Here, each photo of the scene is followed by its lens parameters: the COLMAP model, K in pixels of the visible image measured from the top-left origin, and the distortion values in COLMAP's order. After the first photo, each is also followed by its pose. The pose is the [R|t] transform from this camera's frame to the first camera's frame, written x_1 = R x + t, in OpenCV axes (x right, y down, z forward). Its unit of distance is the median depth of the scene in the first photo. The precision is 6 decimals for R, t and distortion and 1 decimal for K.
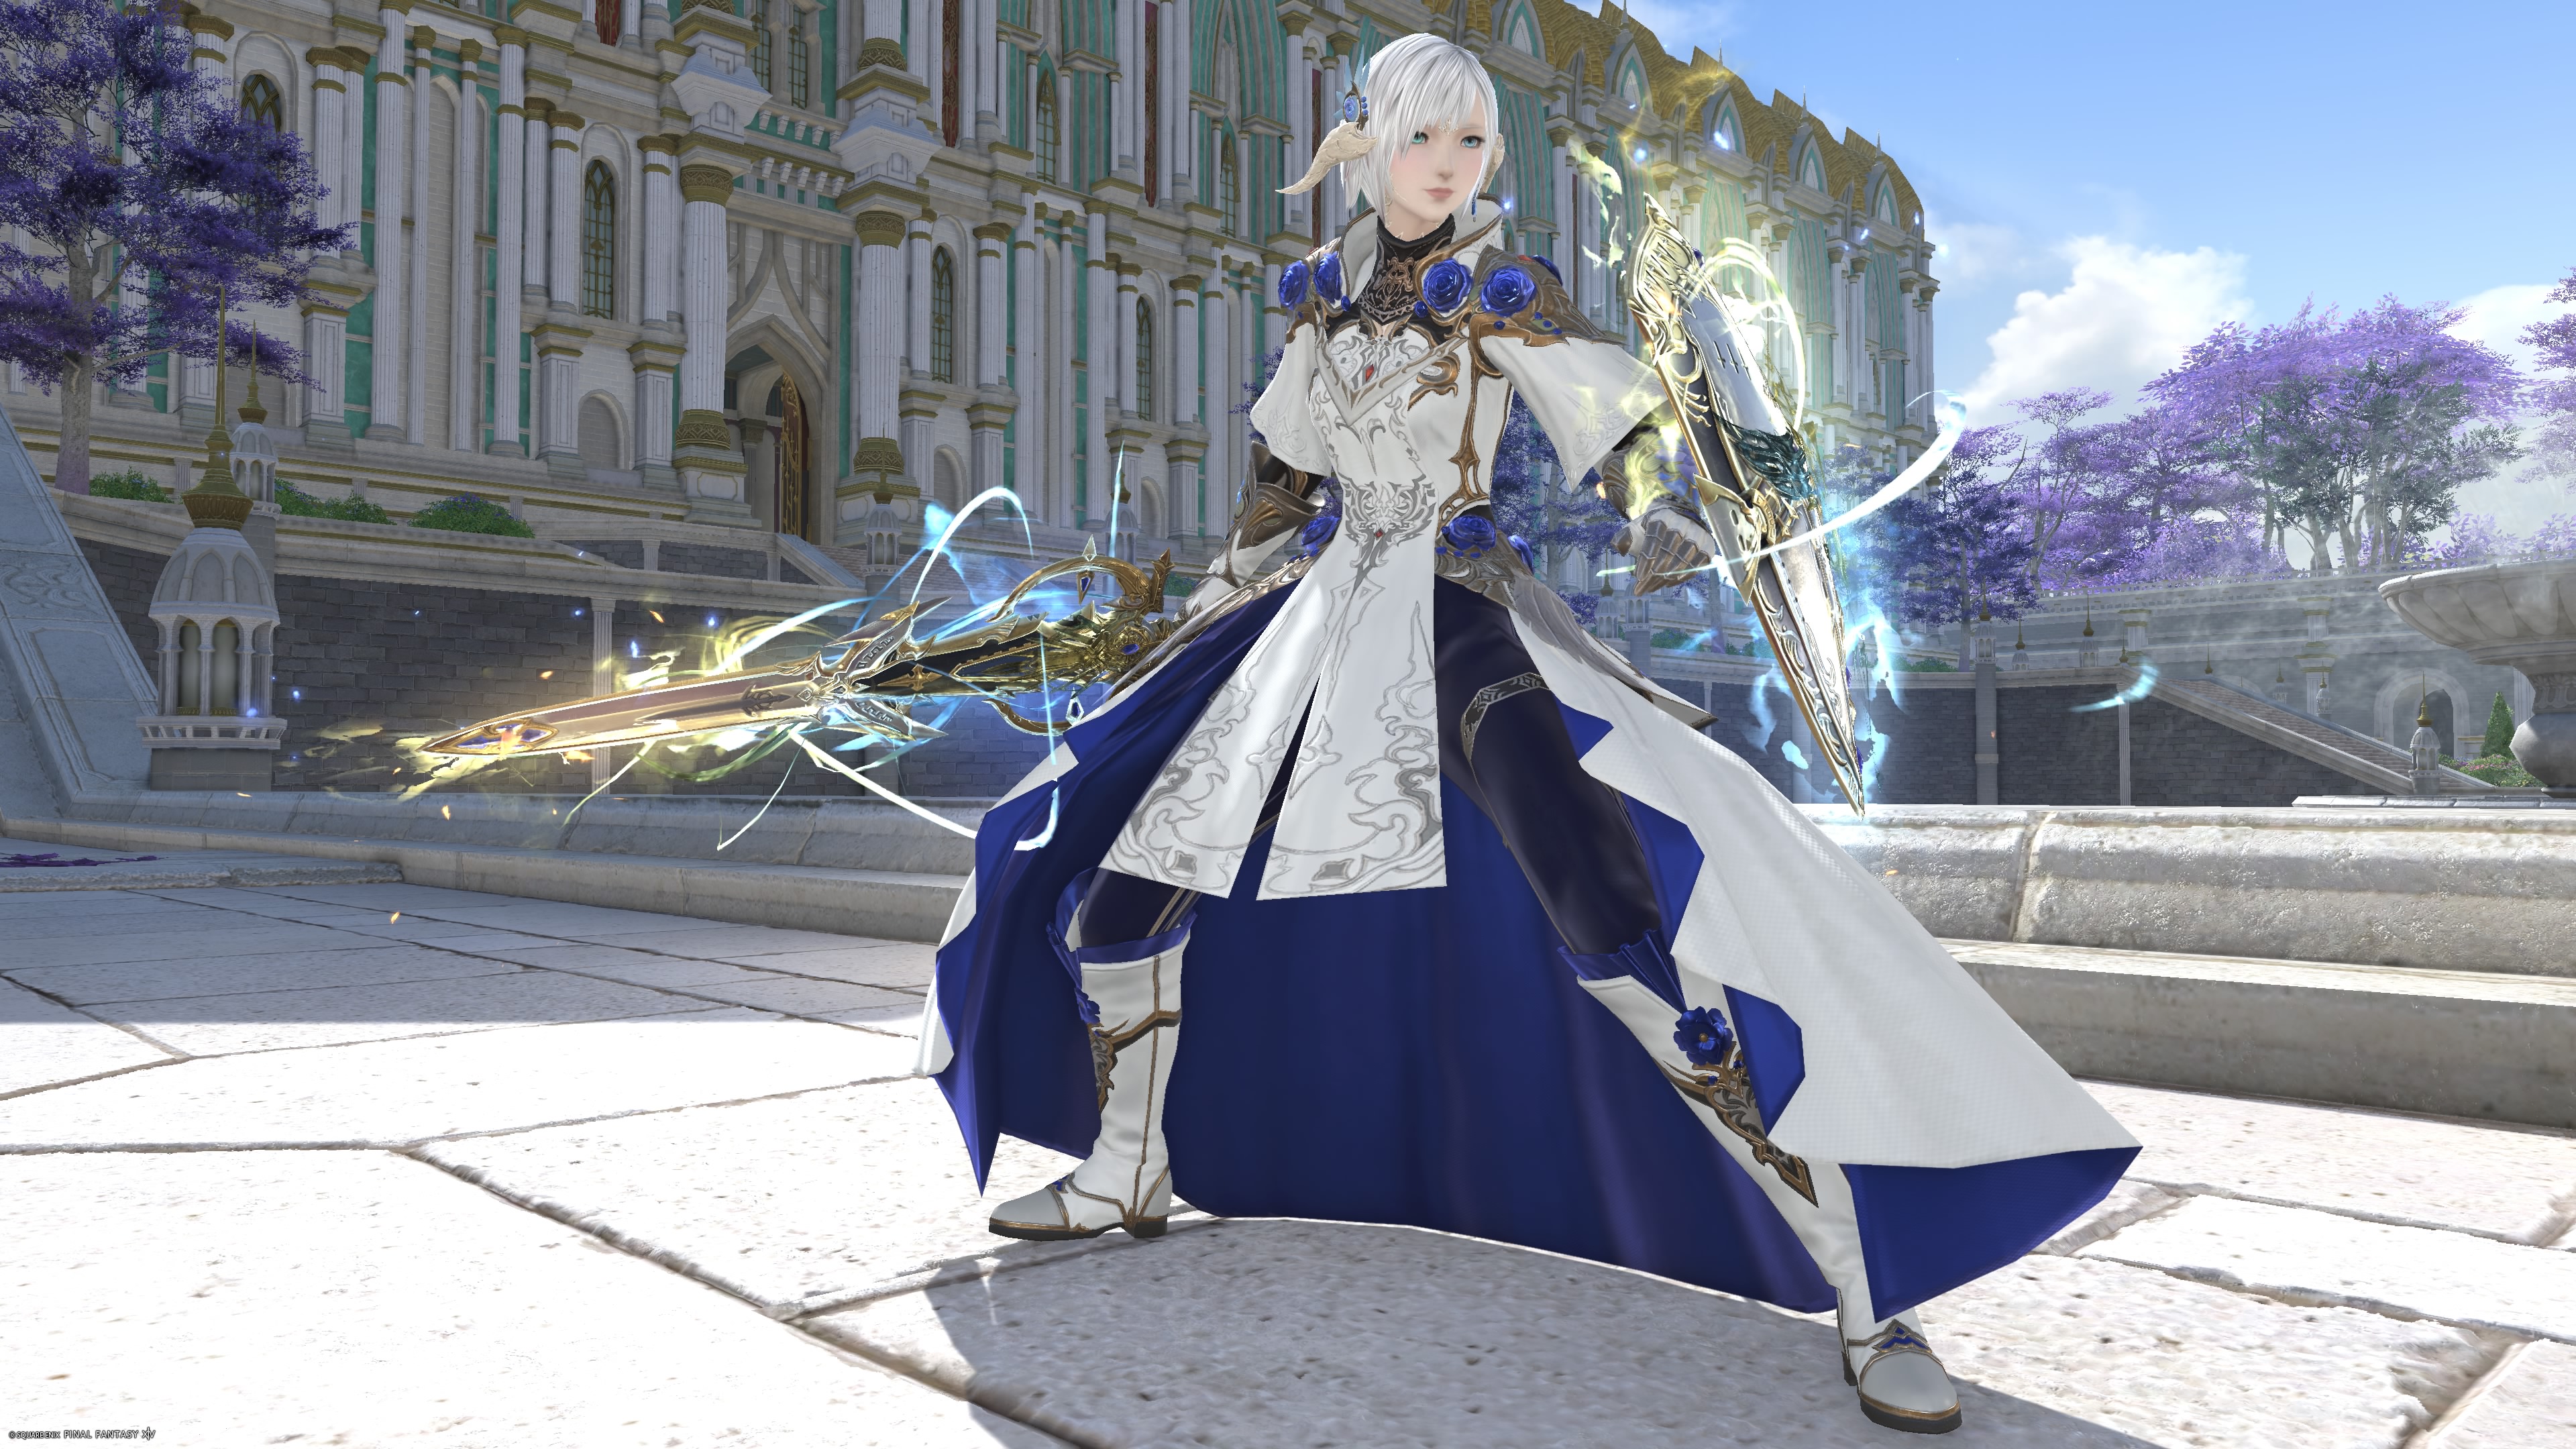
lens RADIAL K [[1757.7, 0, 1286.7], [0, 1757.7, 720.5], [0, 0, 1]] dist [0.004711, -0.004086]
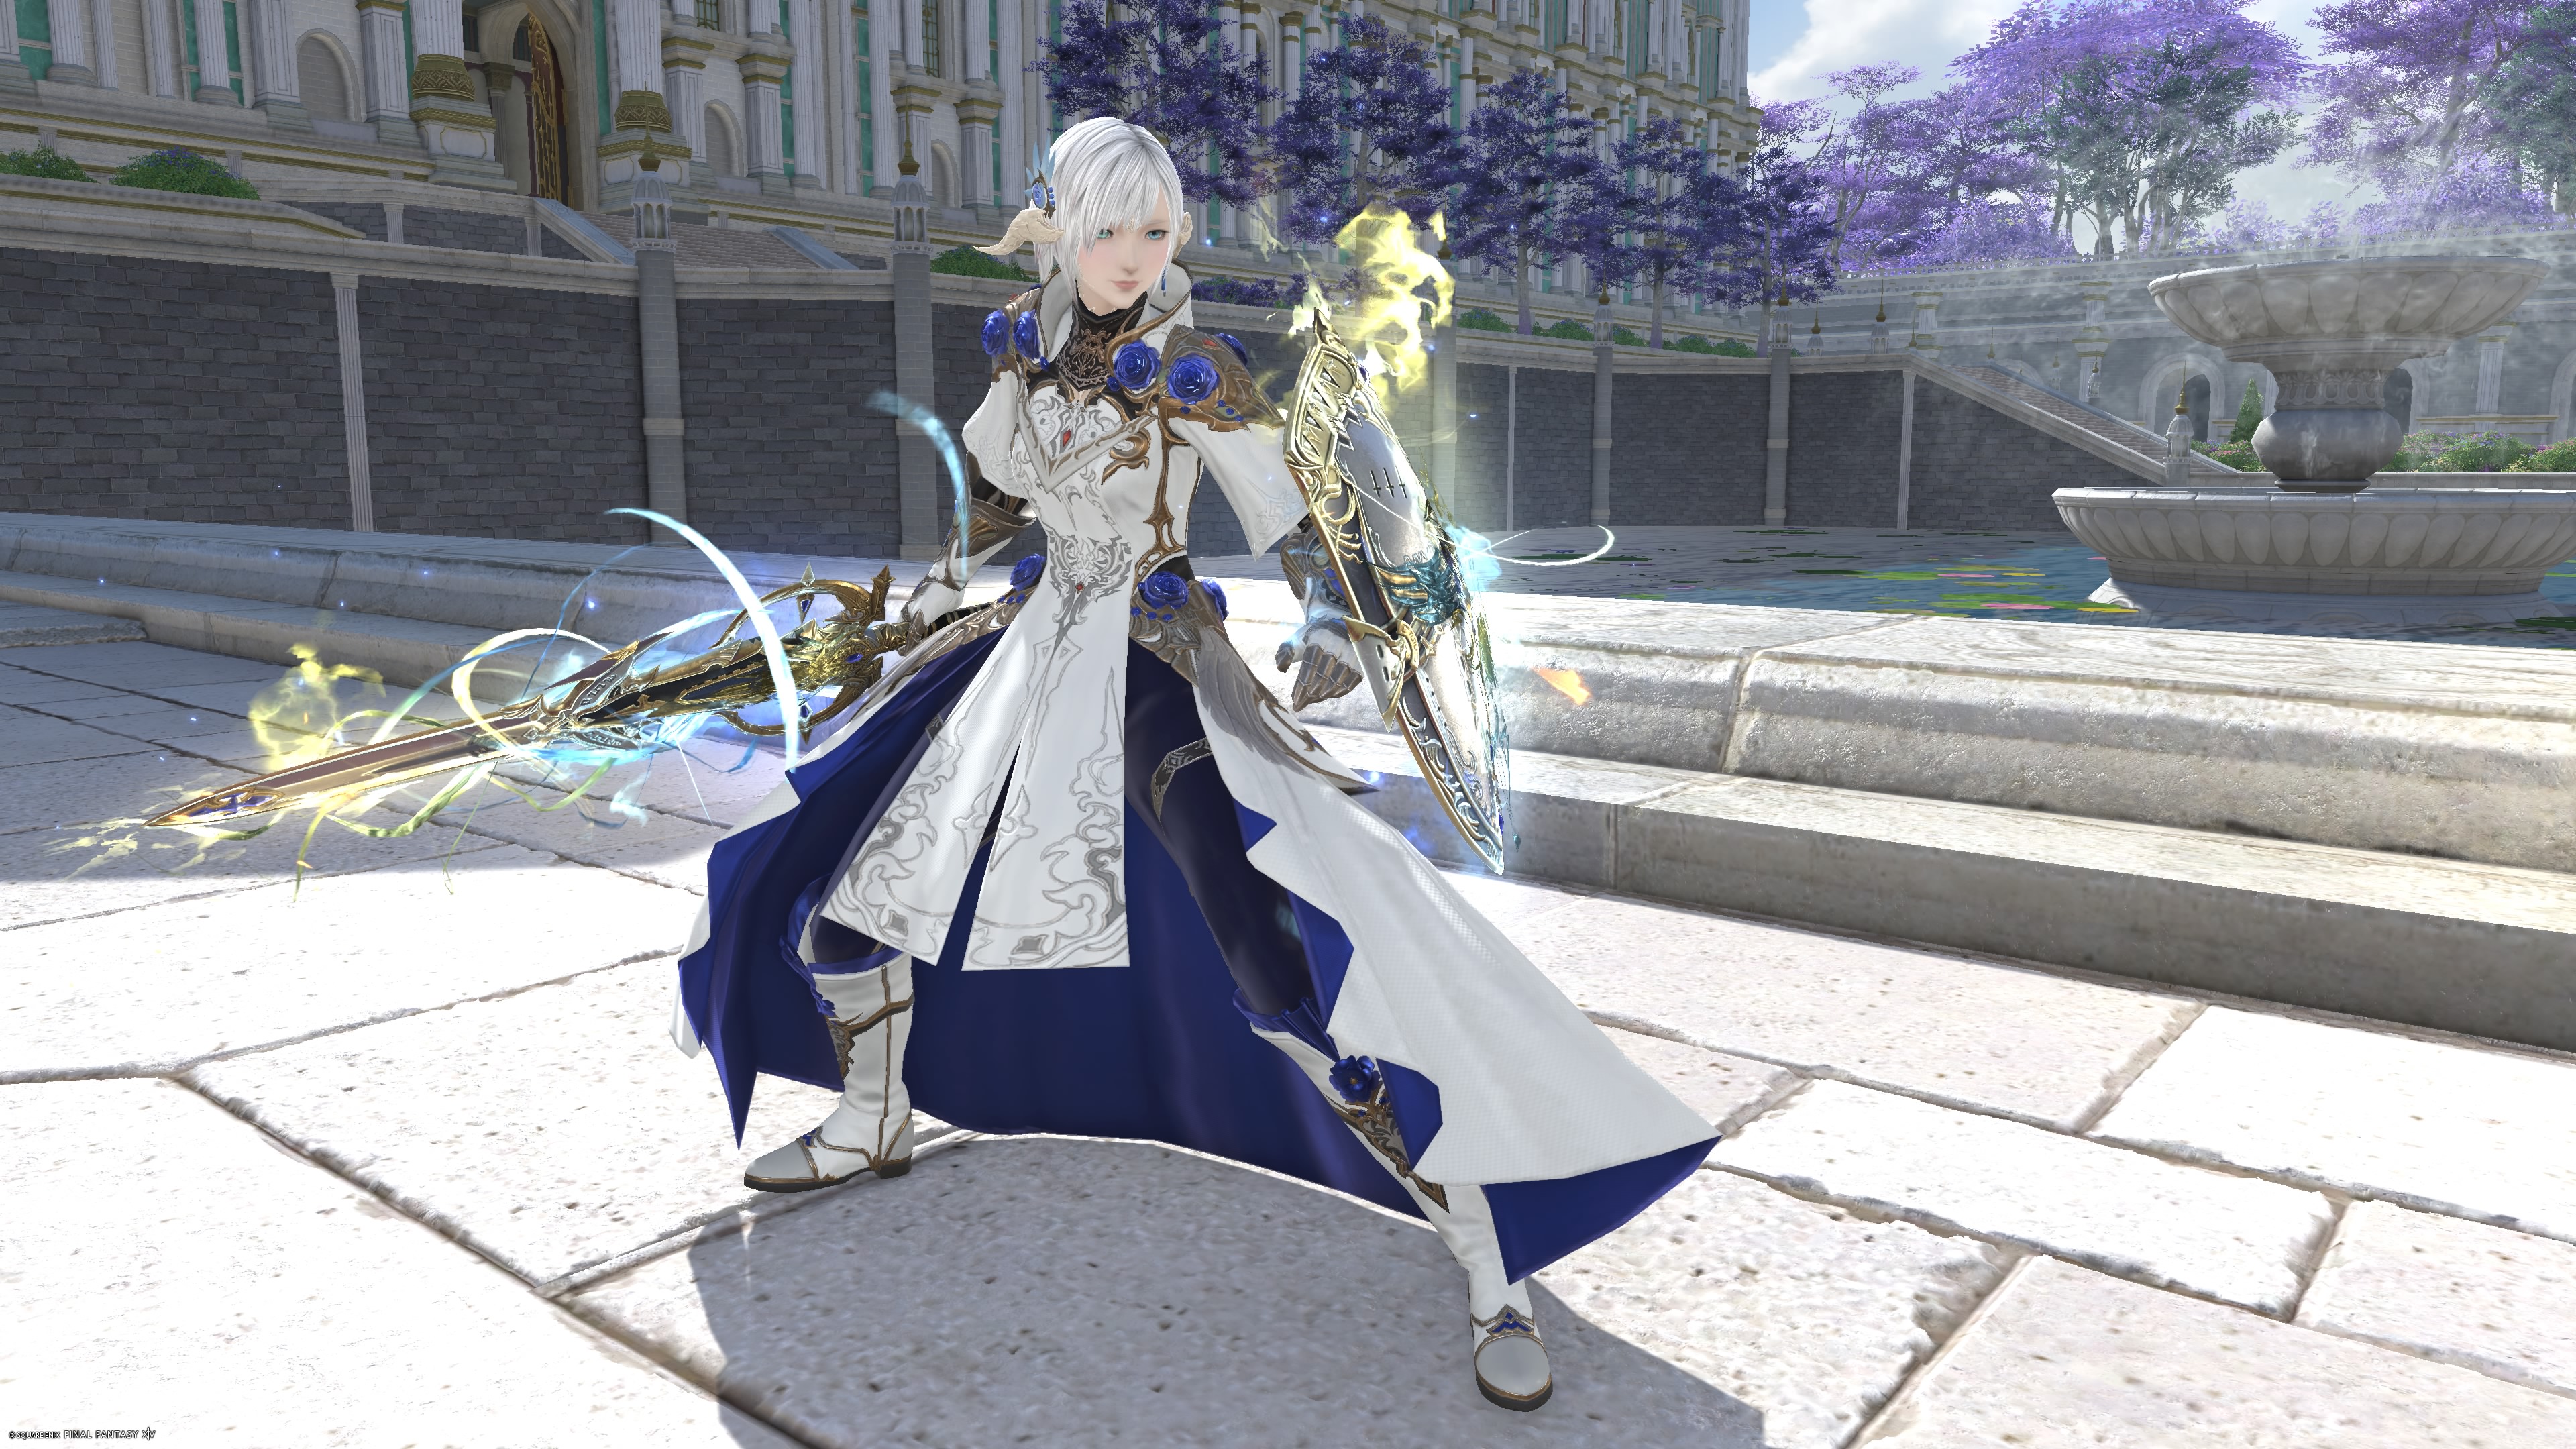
lens RADIAL K [[1757.7, 0, 1283.6], [0, 1757.7, 722.2], [0, 0, 1]] dist [0.004711, -0.004086]
pose [[0.994249, -0.016198, 0.105859, 0.052910], [-0.003143, 0.983656, 0.180030, -0.188239], [-0.107045, -0.179328, 0.977948, -0.059179]]
